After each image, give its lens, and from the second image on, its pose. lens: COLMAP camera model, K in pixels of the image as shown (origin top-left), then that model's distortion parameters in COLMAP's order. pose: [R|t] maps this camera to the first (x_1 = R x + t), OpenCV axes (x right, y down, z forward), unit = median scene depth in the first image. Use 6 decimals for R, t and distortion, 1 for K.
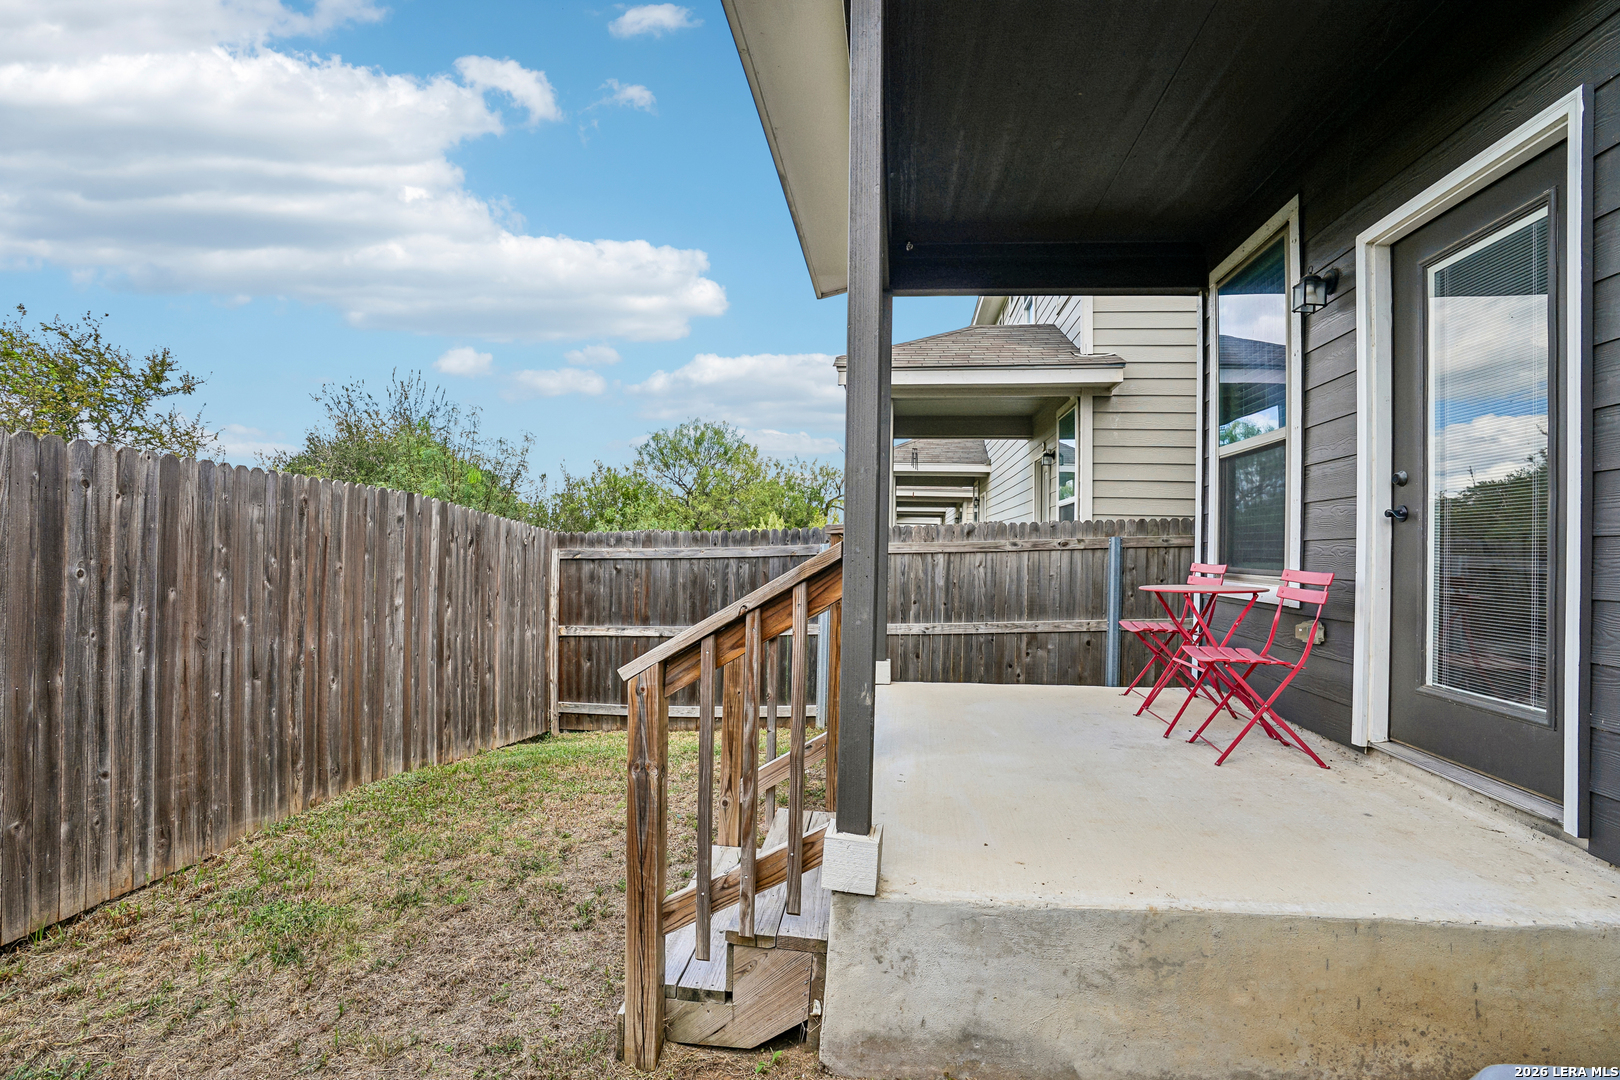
lens RADIAL K [[755.8, 0, 814.8], [0, 755.8, 531.4], [0, 0, 1]] dist [-0.068392, 0.025439]
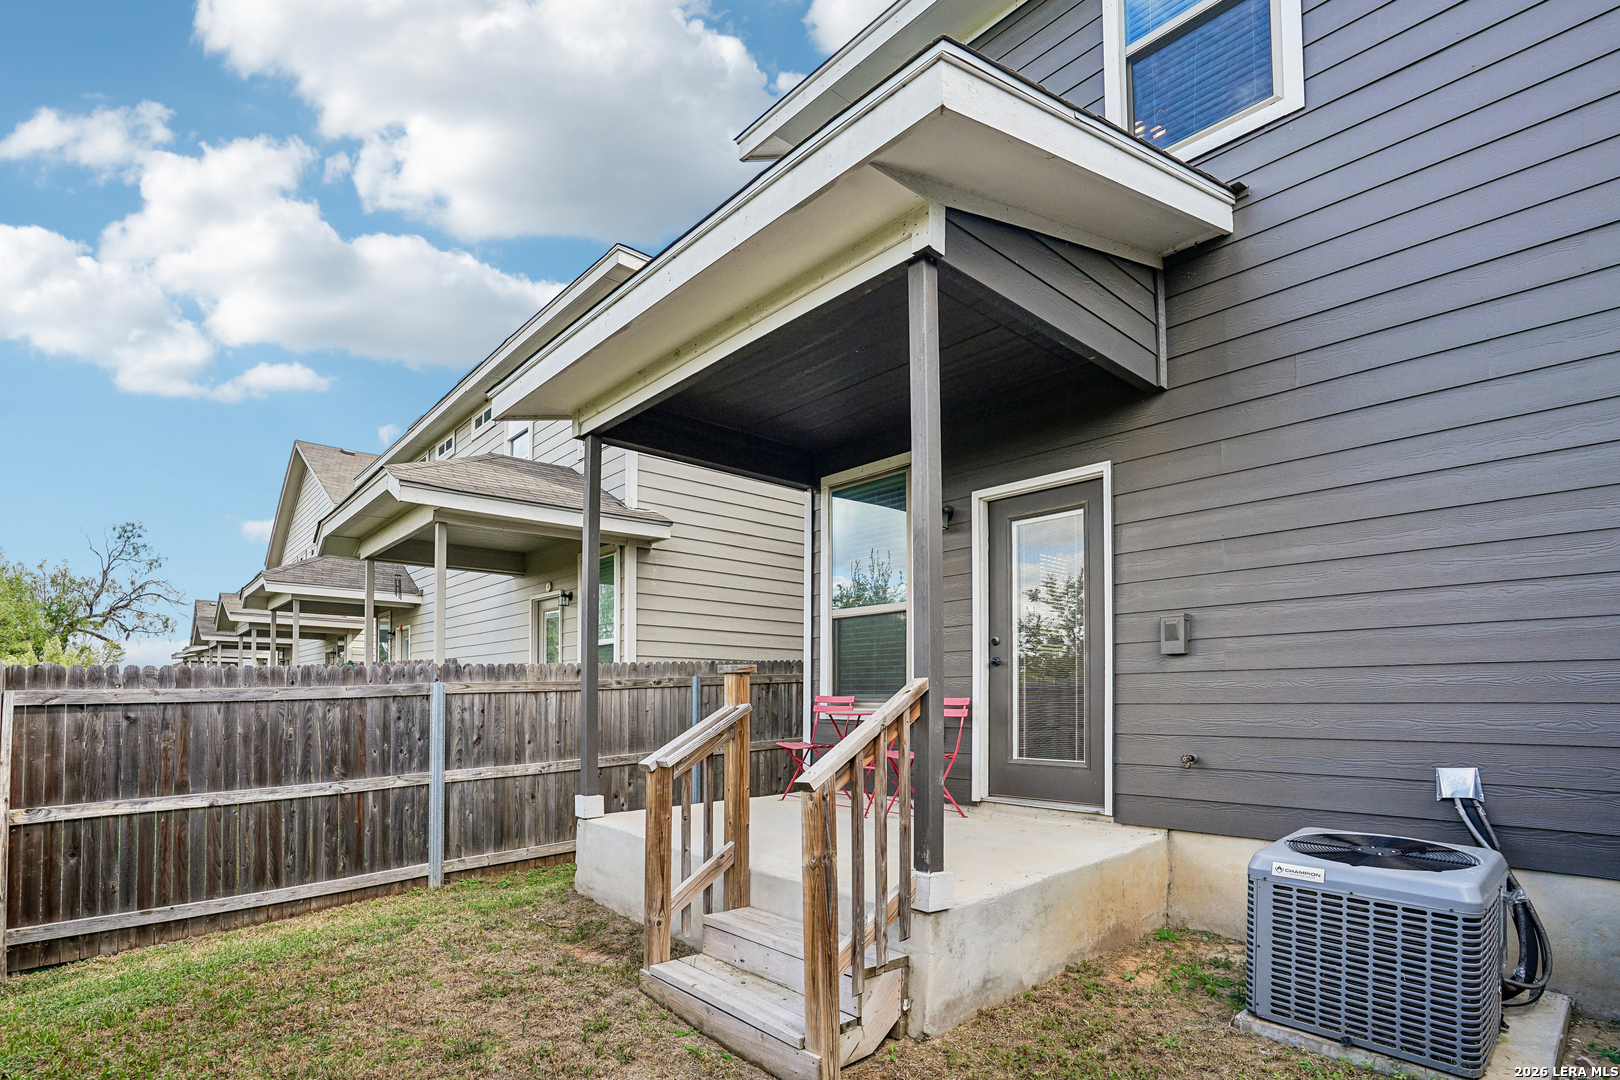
lens RADIAL K [[807.0, 0, 813.0], [0, 807.0, 696.5], [0, 0, 1]] dist [-0.041133, -0.000035]
pose [[0.639319, -0.013143, 0.768829, -0.433171], [-0.009834, 0.999632, 0.025266, 0.005522], [-0.768879, -0.023714, 0.638955, 0.055923]]
